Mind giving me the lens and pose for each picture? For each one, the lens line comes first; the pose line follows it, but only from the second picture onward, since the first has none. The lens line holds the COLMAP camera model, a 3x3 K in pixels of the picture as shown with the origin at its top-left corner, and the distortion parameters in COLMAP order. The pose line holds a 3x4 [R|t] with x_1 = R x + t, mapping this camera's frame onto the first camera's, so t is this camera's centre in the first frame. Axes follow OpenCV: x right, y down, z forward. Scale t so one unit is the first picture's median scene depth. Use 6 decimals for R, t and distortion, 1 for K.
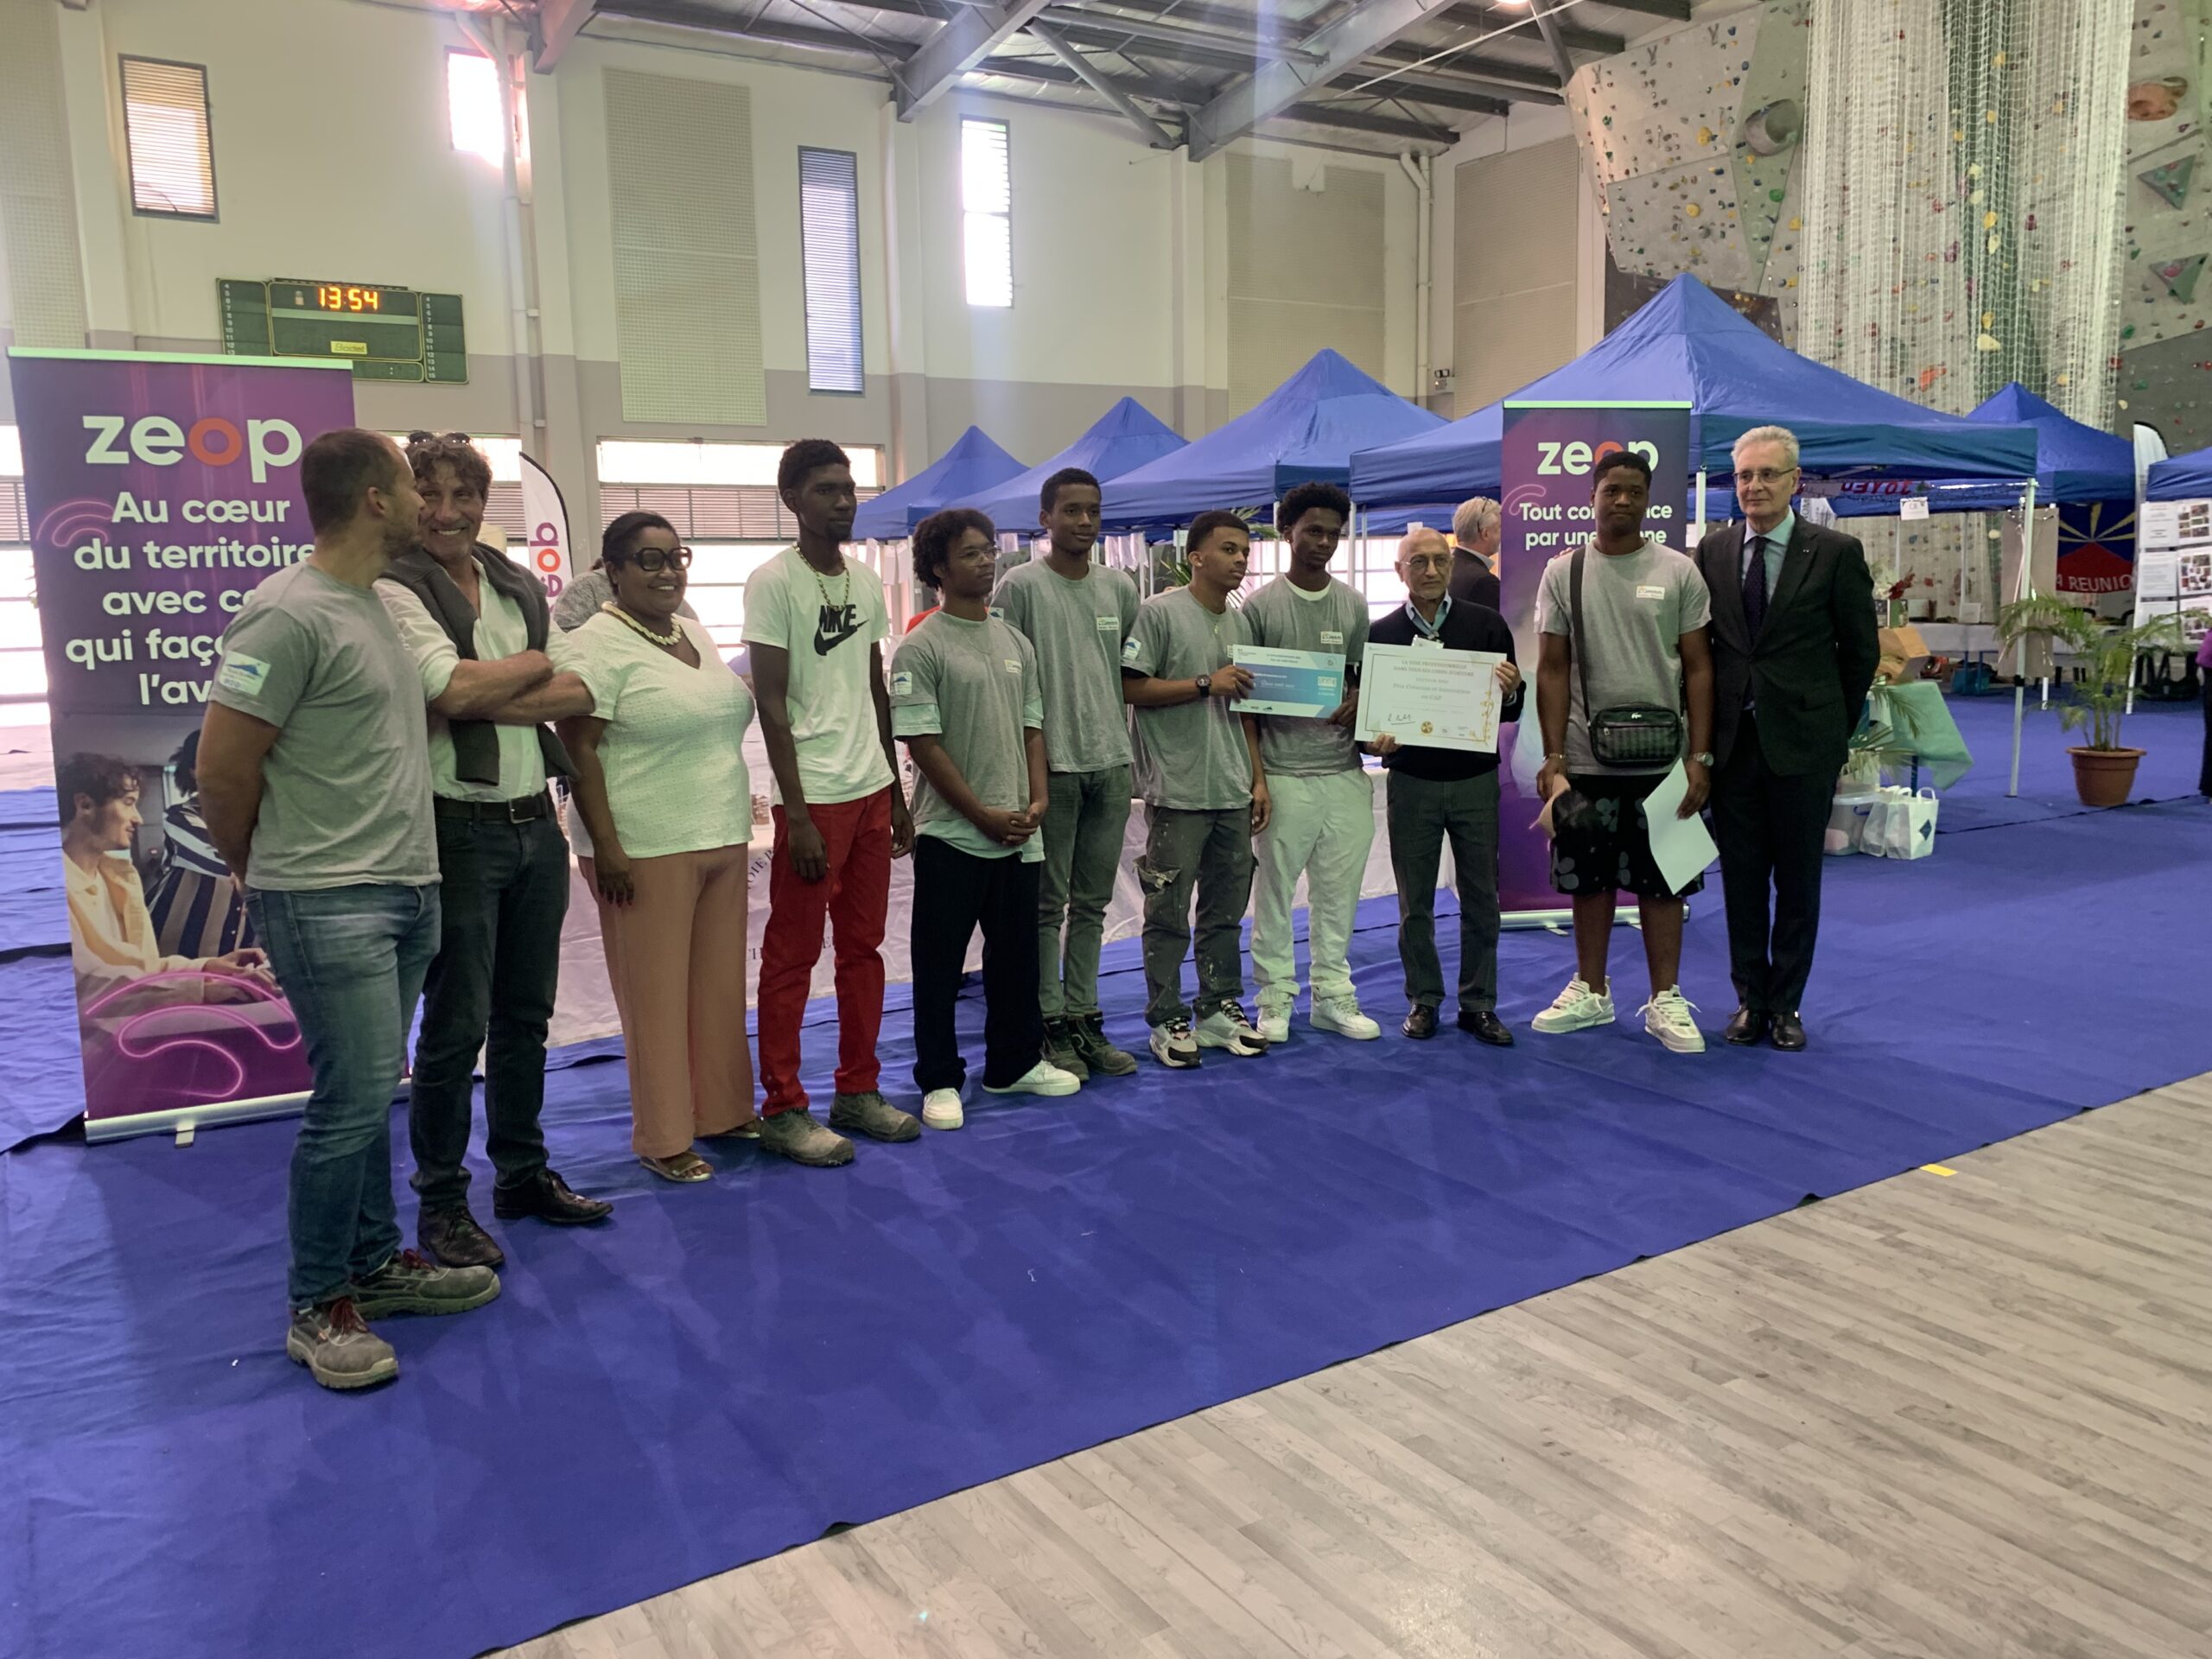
lens RADIAL K [[1757.8, 0, 1106.0], [0, 1757.8, 829.5], [0, 0, 1]] dist [0.024200, -0.006472]
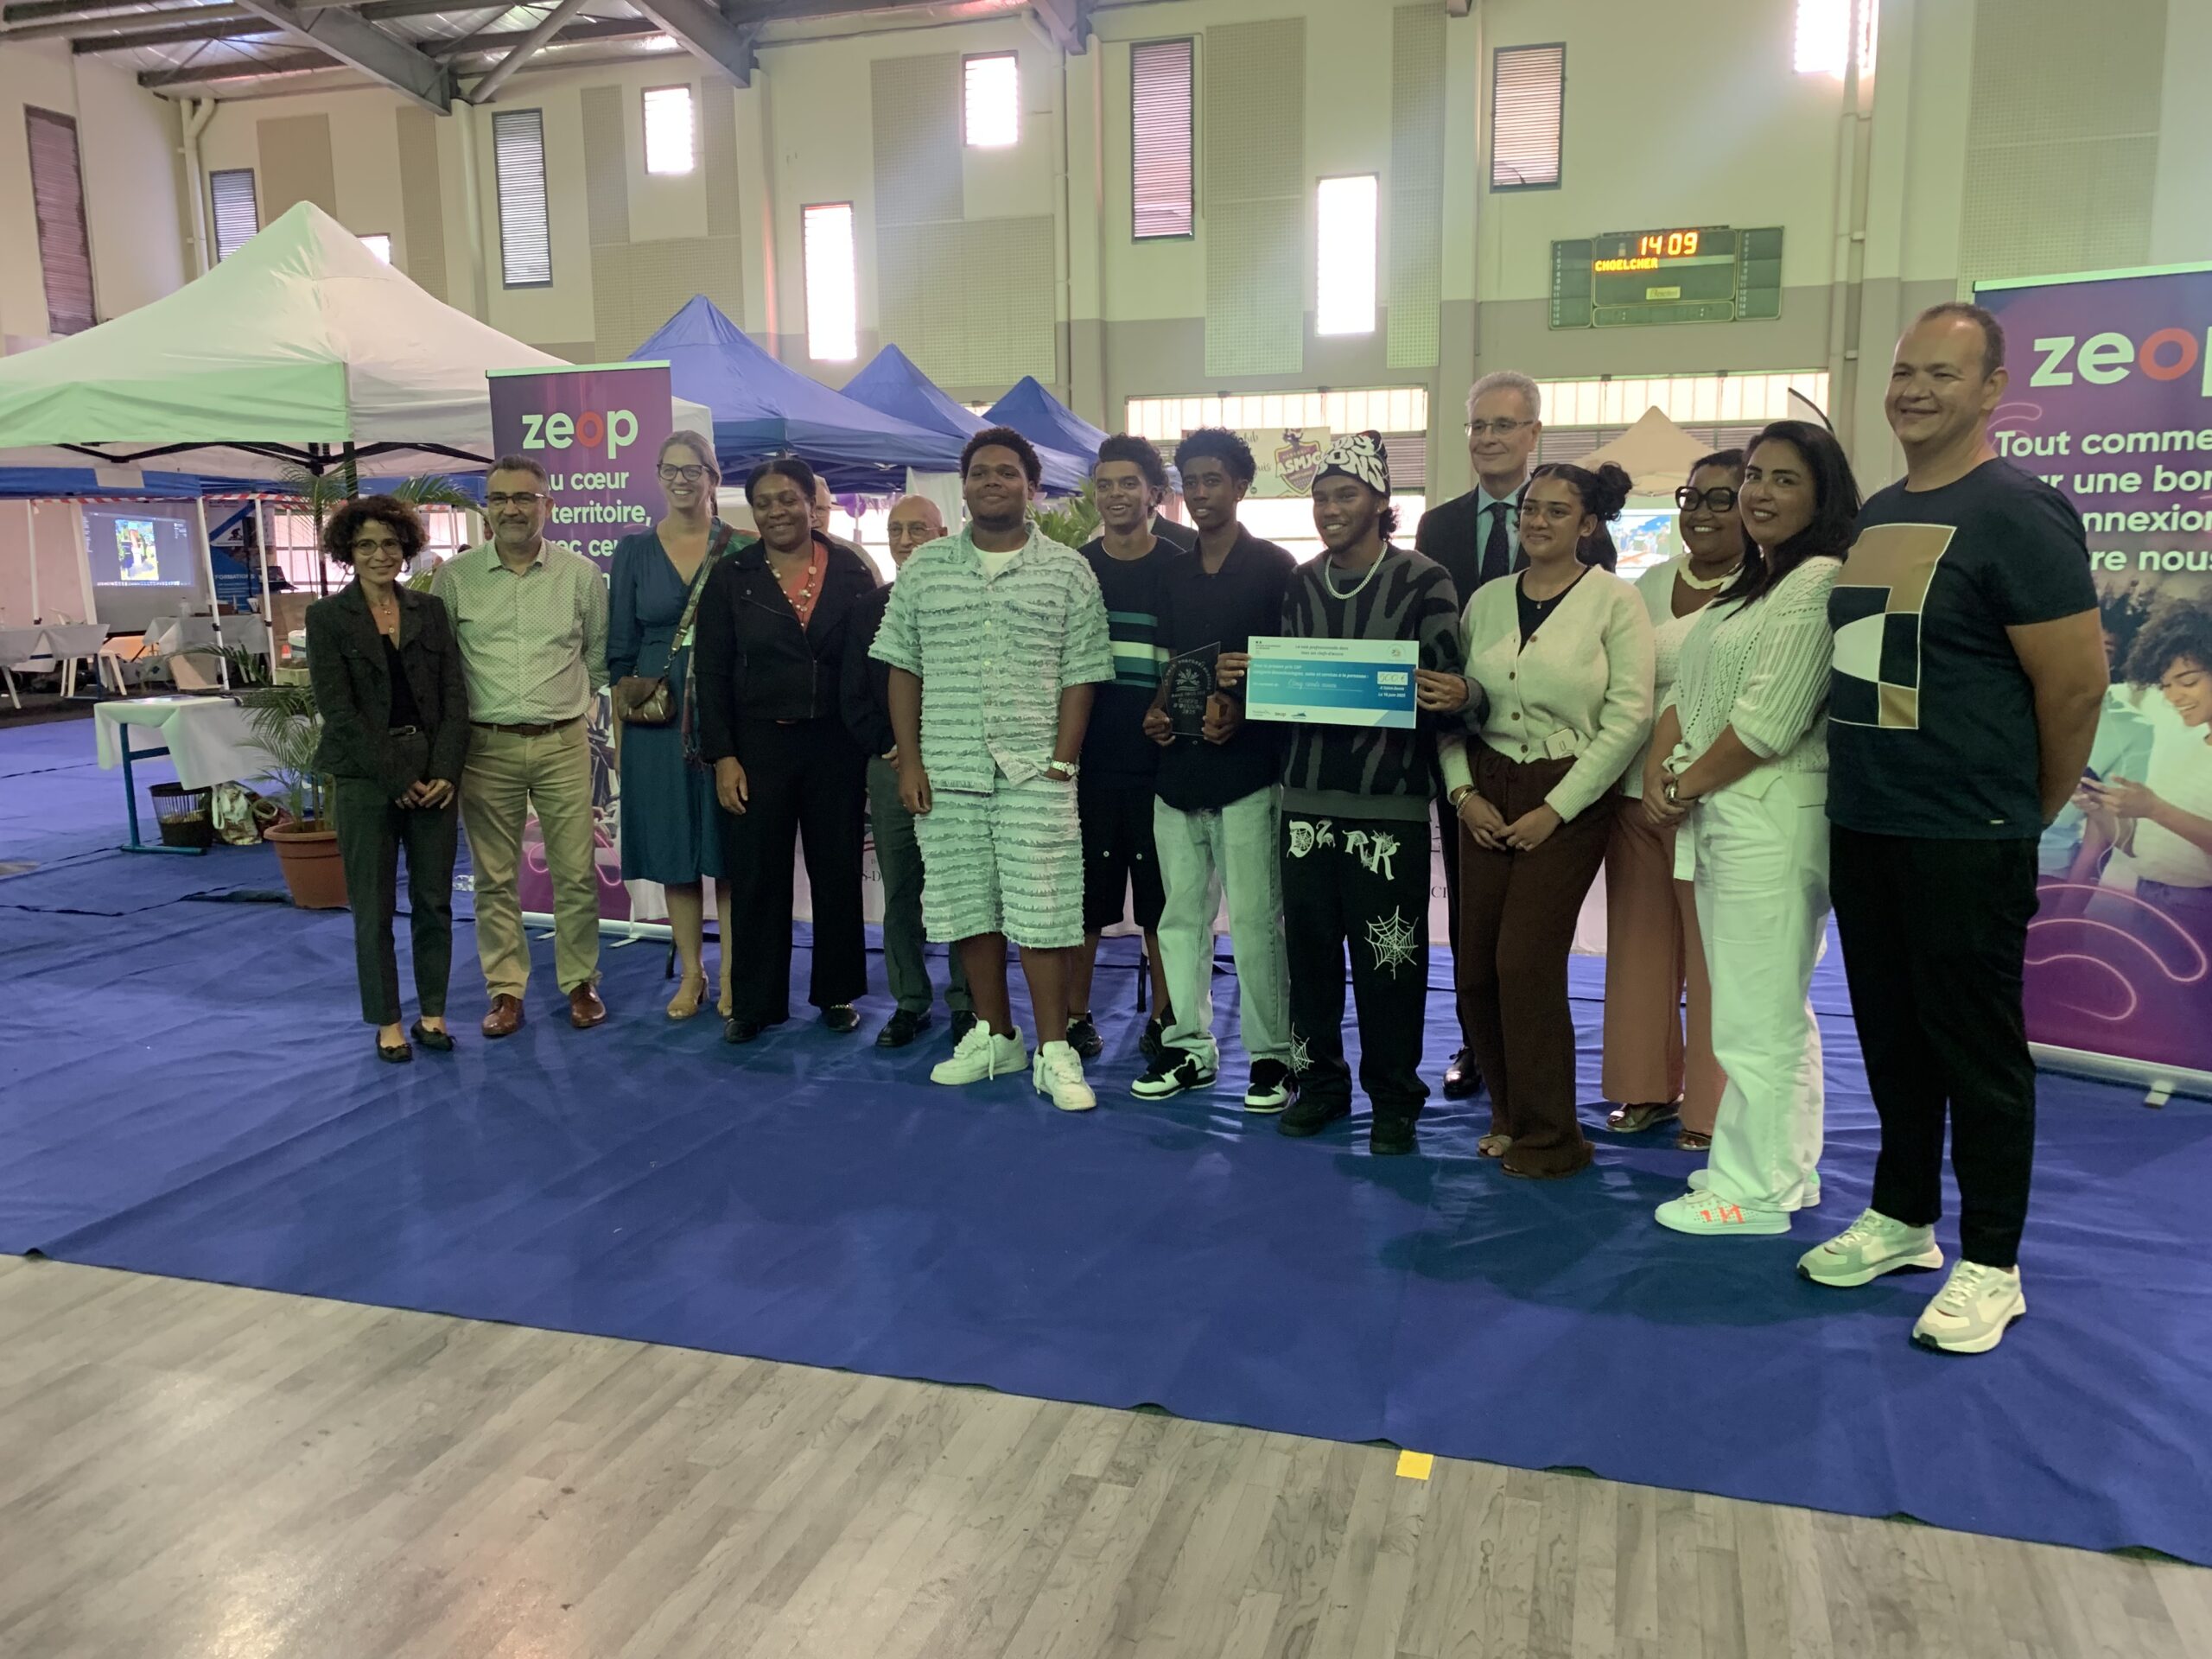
lens RADIAL K [[1759.4, 0, 1106.0], [0, 1759.4, 829.5], [0, 0, 1]] dist [0.000743, 0.000023]
pose [[0.631085, 0.140763, -0.762836, 0.555021], [-0.112663, 0.989603, 0.089402, -0.056190], [0.767489, 0.029523, 0.640382, 0.311200]]
